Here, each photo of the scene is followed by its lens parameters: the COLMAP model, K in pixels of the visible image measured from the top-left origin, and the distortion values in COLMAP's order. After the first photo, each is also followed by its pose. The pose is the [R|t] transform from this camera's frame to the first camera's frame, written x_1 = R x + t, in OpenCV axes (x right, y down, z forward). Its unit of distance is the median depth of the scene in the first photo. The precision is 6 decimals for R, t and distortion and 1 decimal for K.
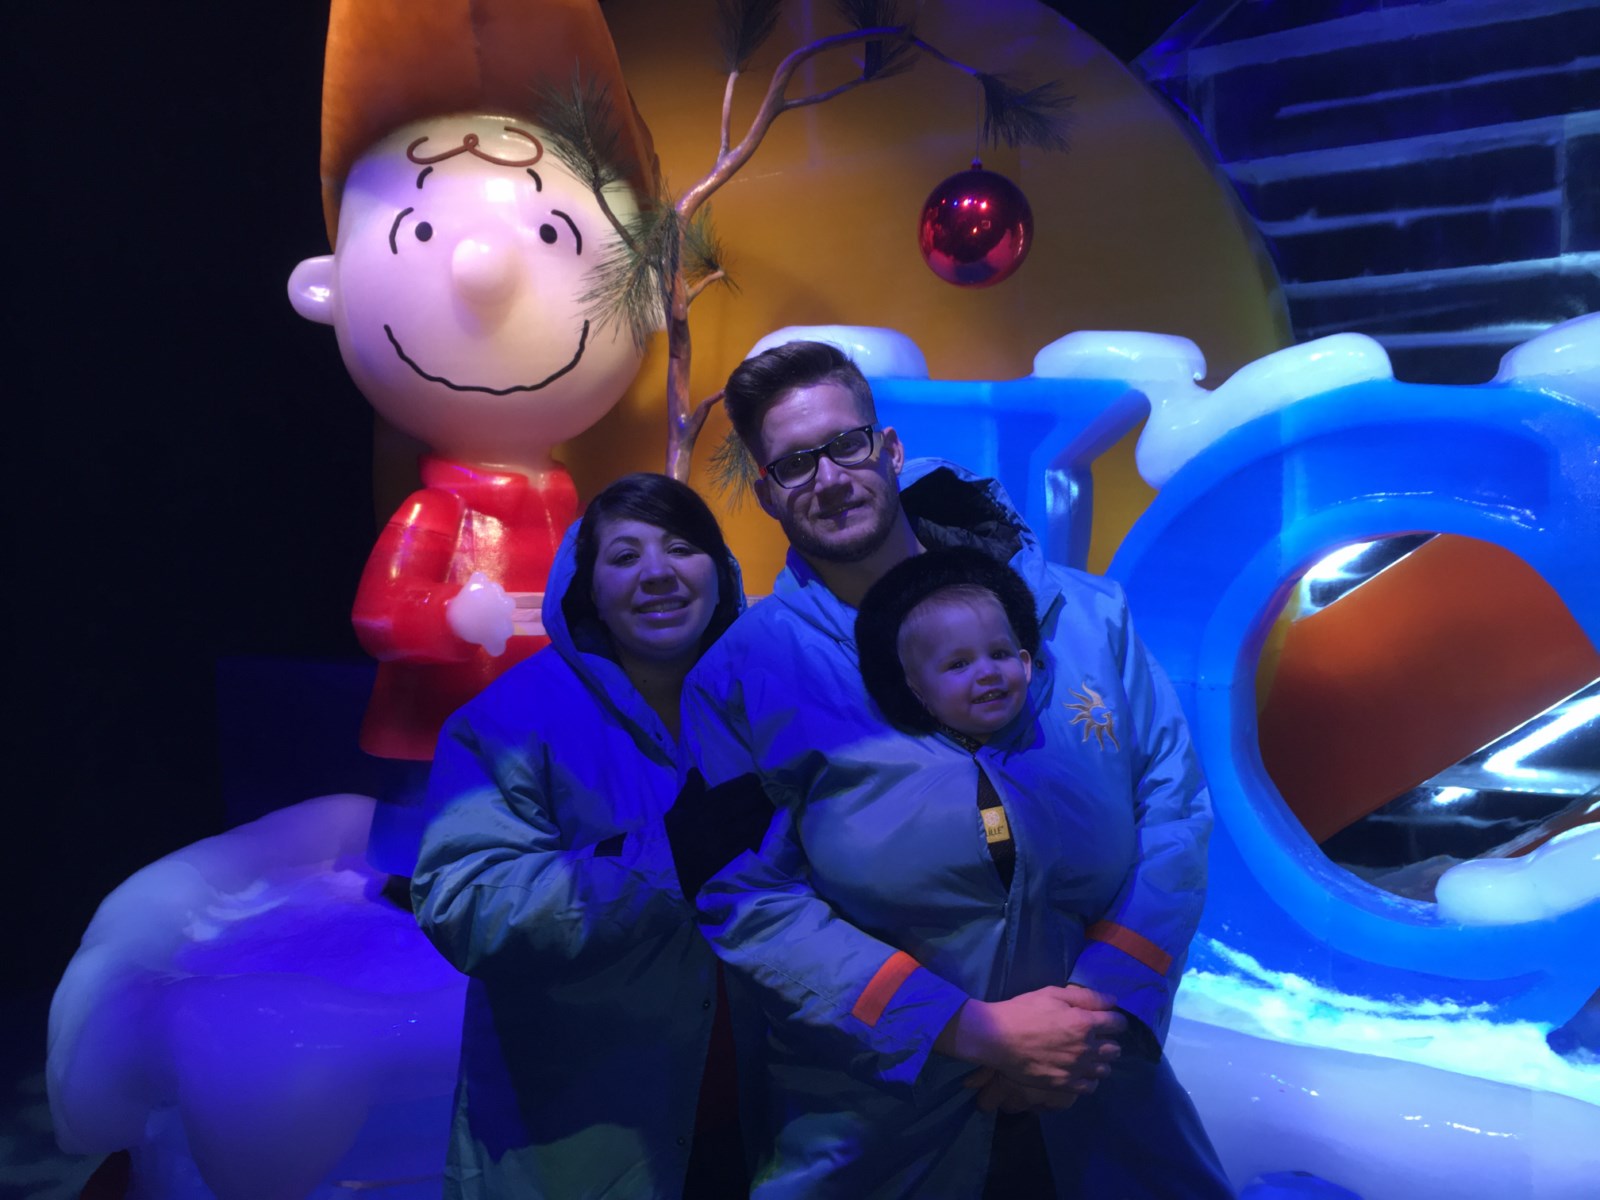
lens RADIAL K [[1361.8, 0, 799.1], [0, 1361.8, 597.5], [0, 0, 1]] dist [0.039141, -0.049912]
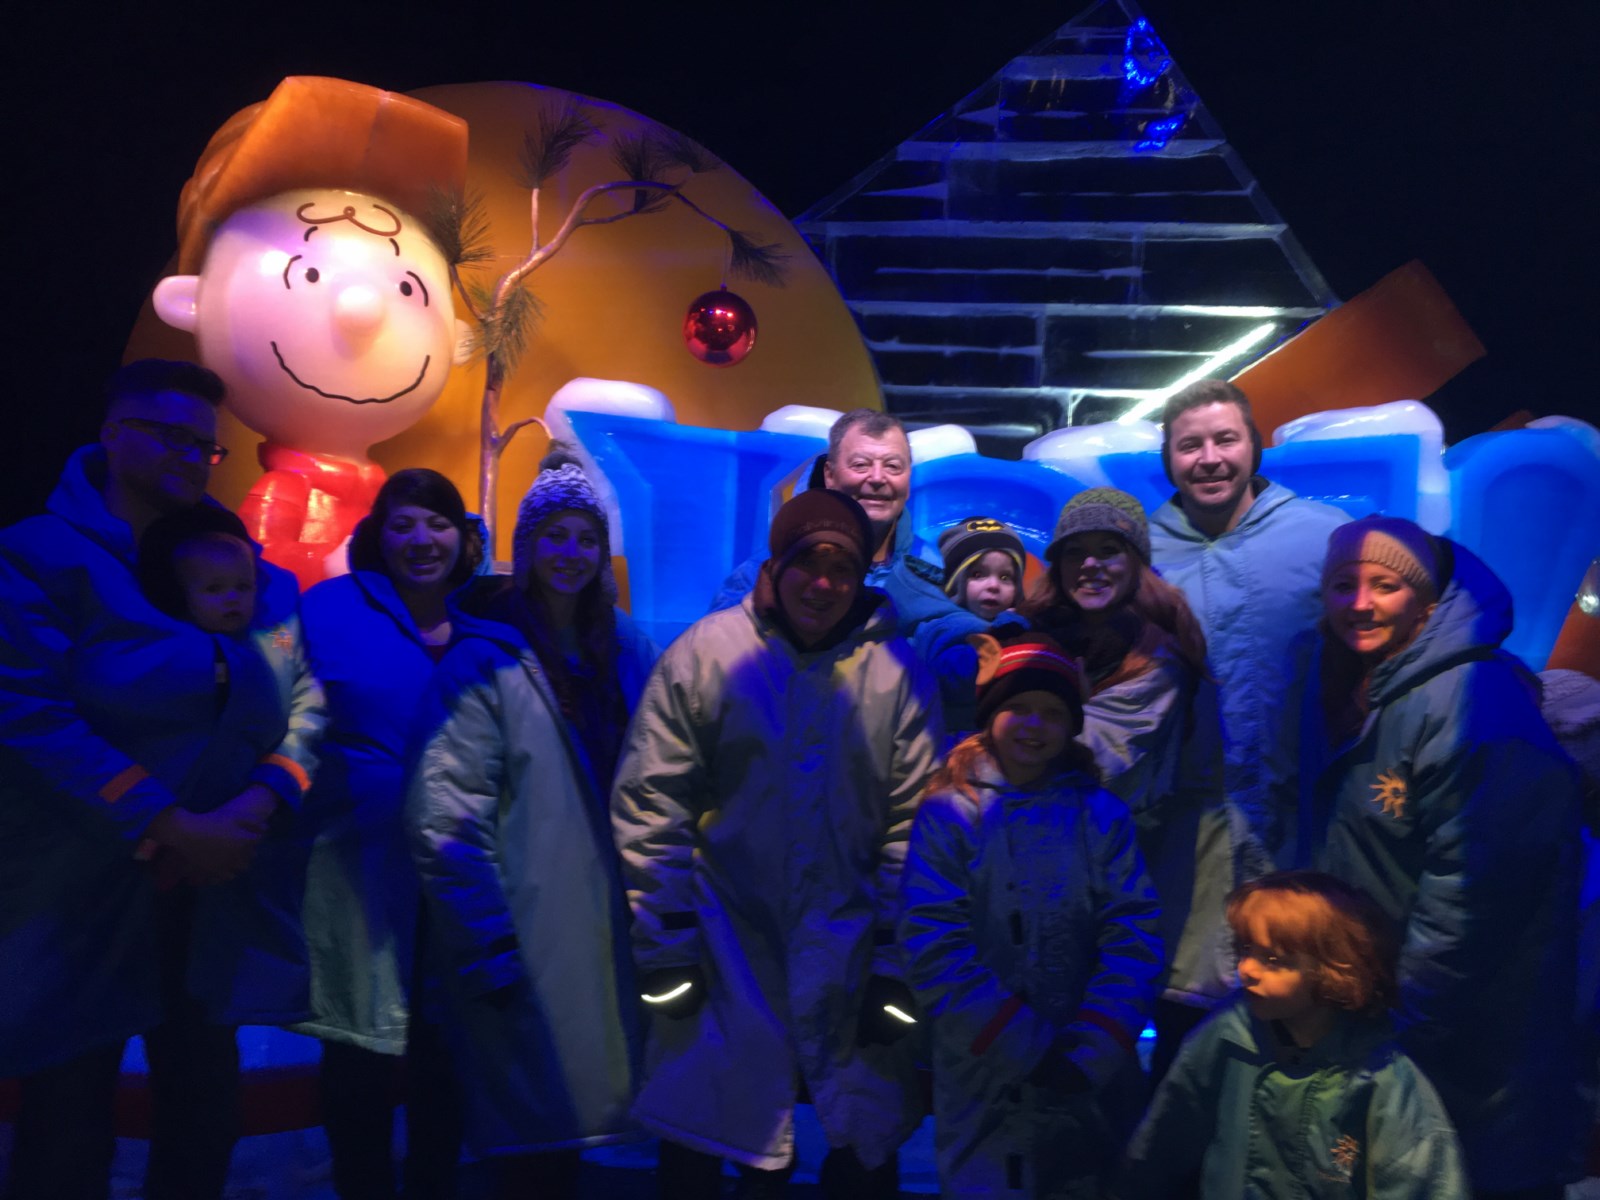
lens RADIAL K [[1361.8, 0, 799.4], [0, 1361.8, 600.5], [0, 0, 1]] dist [0.039141, -0.049912]
pose [[0.916718, 0.045401, 0.396947, -0.347601], [-0.034185, 0.998792, -0.035291, 0.074249], [-0.398070, 0.018782, 0.917163, -0.381065]]
